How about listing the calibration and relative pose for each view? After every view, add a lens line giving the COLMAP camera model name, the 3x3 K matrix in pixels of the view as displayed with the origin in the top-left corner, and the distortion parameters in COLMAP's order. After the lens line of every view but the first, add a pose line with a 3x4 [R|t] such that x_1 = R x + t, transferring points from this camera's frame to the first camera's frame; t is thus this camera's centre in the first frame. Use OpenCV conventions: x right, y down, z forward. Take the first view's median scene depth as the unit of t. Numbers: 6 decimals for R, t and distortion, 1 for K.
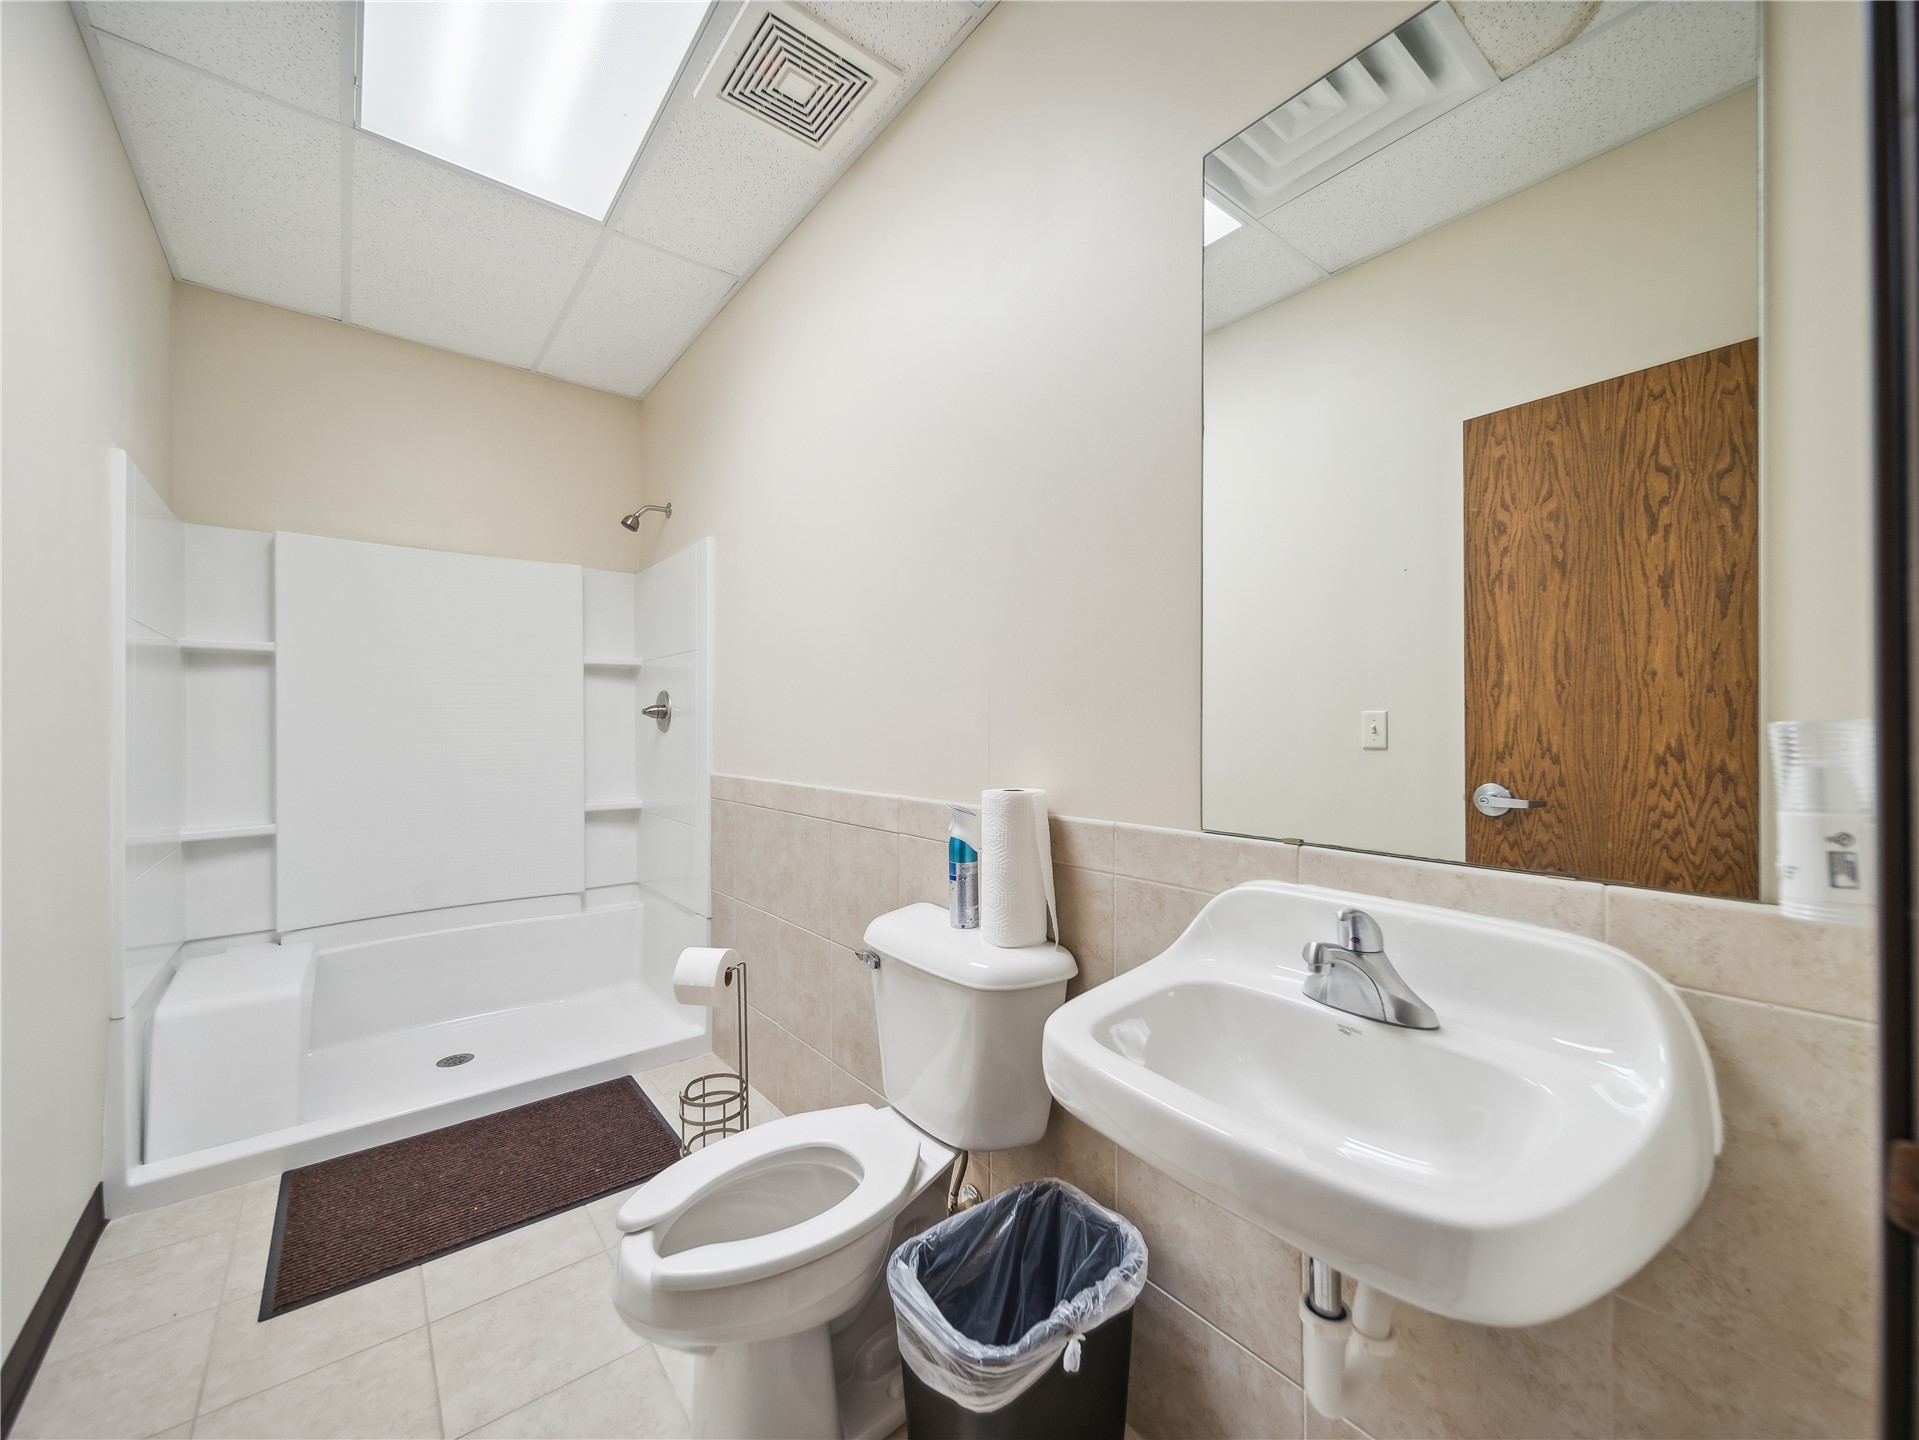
lens RADIAL K [[769.3, 0, 964.0], [0, 769.3, 723.1], [0, 0, 1]] dist [0.004771, -0.000053]
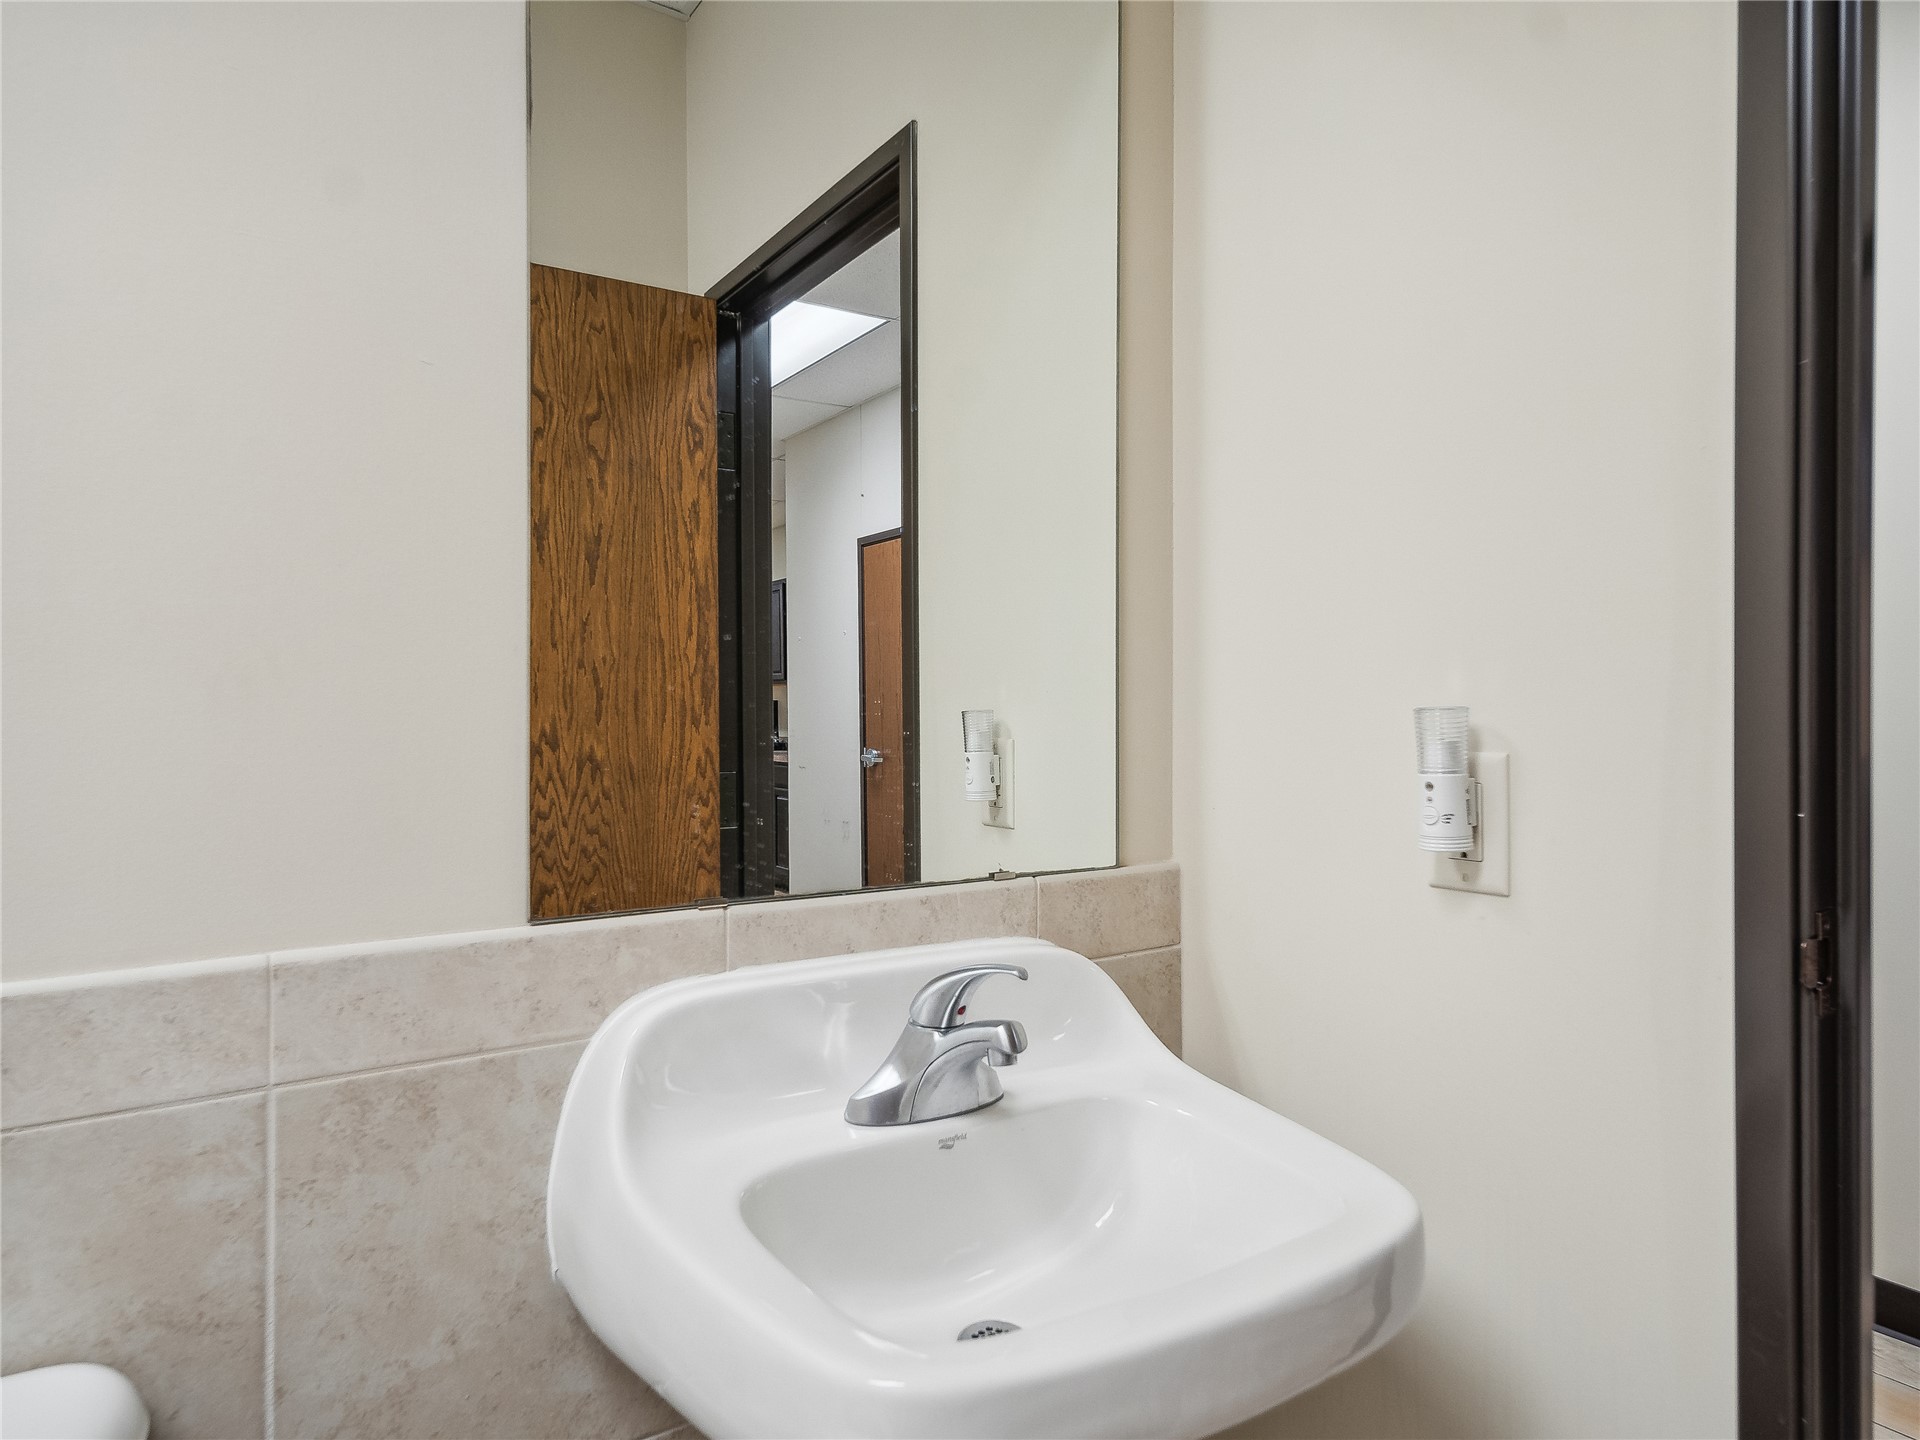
lens RADIAL K [[1144.6, 0, 960.7], [0, 1144.6, 709.7], [0, 0, 1]] dist [-0.003713, -0.003148]
pose [[0.094553, -0.002841, 0.995516, -0.269513], [-0.002753, 0.999991, 0.003115, 0.001010], [-0.995516, -0.003035, 0.094544, 0.458732]]
